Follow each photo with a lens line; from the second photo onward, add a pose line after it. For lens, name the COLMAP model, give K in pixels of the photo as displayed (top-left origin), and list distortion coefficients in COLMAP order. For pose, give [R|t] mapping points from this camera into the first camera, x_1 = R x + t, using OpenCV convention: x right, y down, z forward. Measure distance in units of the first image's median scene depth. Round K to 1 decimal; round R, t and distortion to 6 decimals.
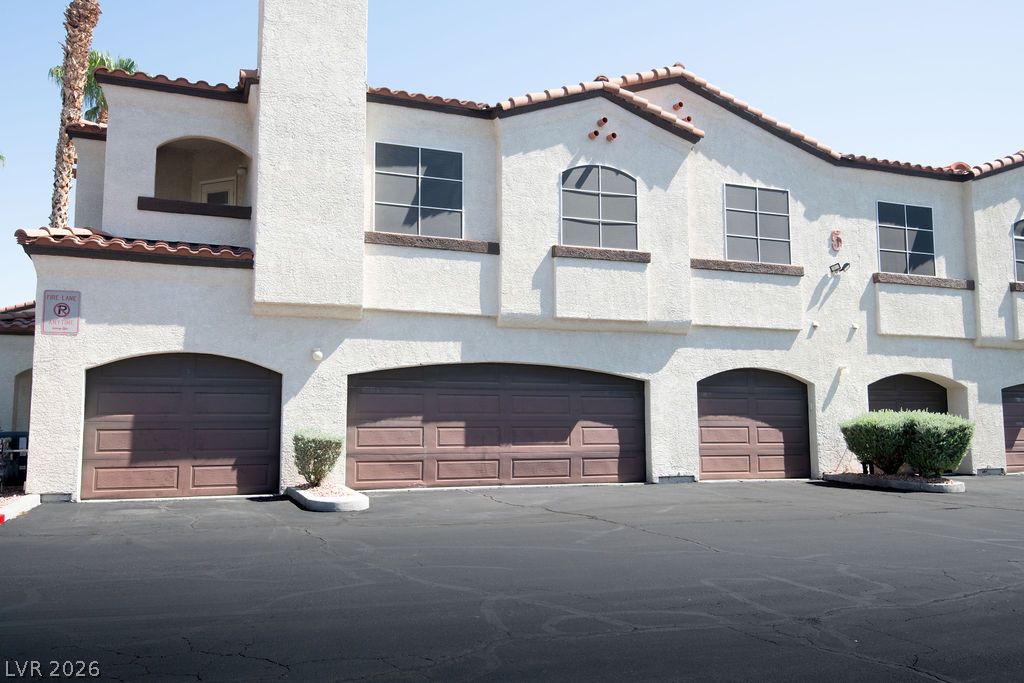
lens RADIAL K [[837.3, 0, 509.4], [0, 837.3, 338.0], [0, 0, 1]] dist [0.033379, -0.024535]
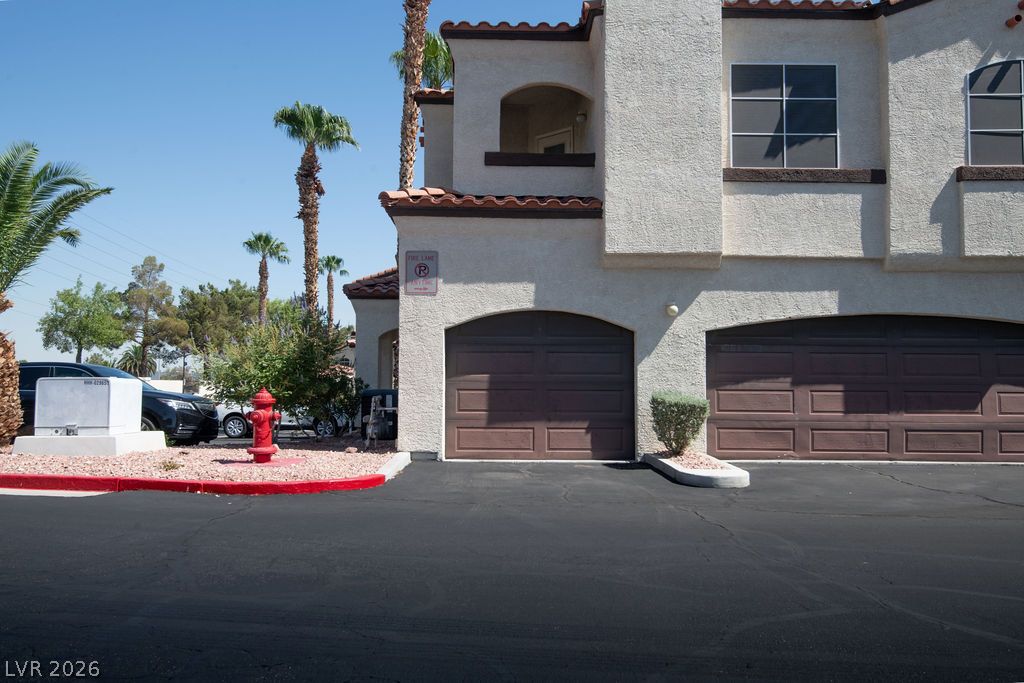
lens RADIAL K [[837.3, 0, 512.7], [0, 837.3, 343.0], [0, 0, 1]] dist [0.033379, -0.024535]
pose [[0.935129, -0.009598, -0.354179, -0.066983], [0.029099, 0.998337, 0.049774, 0.005575], [0.353112, -0.056851, 0.933852, 0.088444]]
